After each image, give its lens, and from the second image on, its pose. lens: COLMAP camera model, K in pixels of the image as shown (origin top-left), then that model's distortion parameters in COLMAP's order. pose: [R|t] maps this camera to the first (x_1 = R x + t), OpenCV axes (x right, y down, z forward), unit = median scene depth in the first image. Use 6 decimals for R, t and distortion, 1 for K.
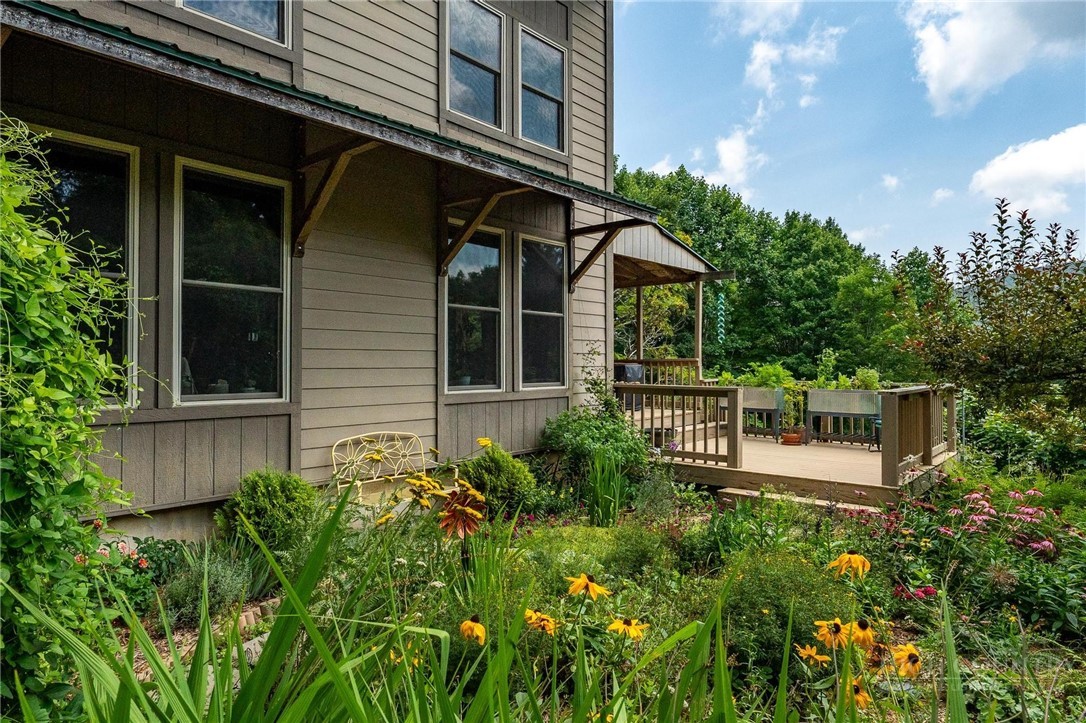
lens RADIAL K [[652.8, 0, 566.9], [0, 652.8, 366.5], [0, 0, 1]] dist [-0.003376, -0.004524]
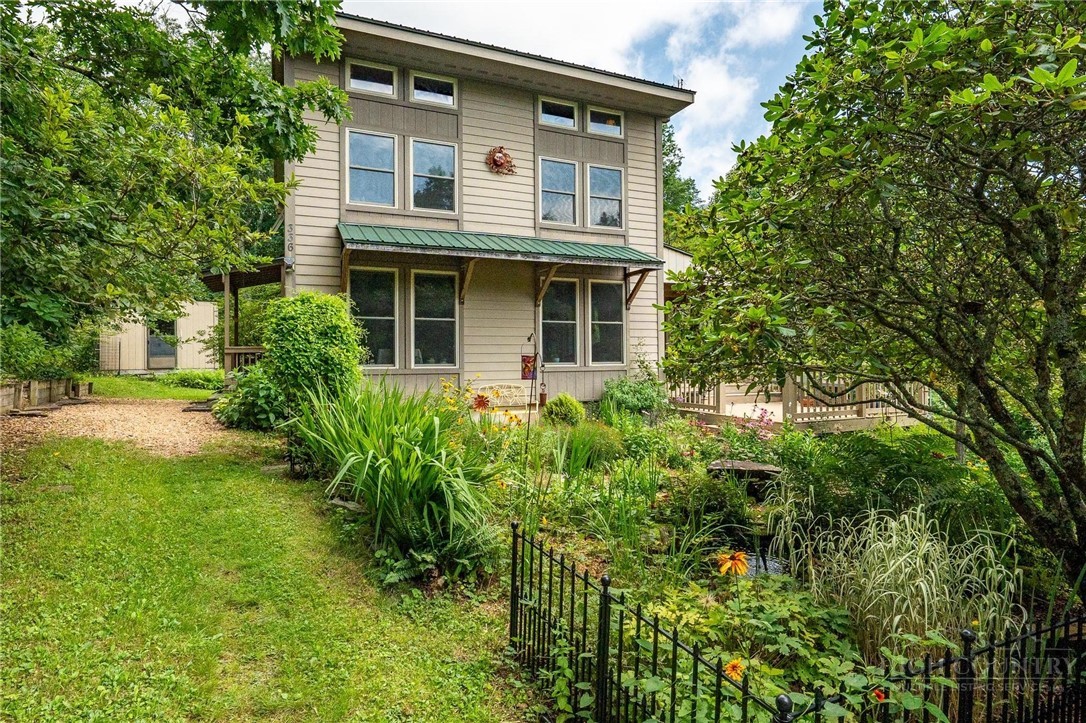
lens RADIAL K [[585.5, 0, 581.4], [0, 585.5, 356.7], [0, 0, 1]] dist [-0.000448, 0.000361]
pose [[0.916747, -0.008768, -0.399373, 0.633191], [0.007225, 0.999959, -0.005369, 0.023047], [0.399404, 0.002036, 0.916773, -0.571505]]
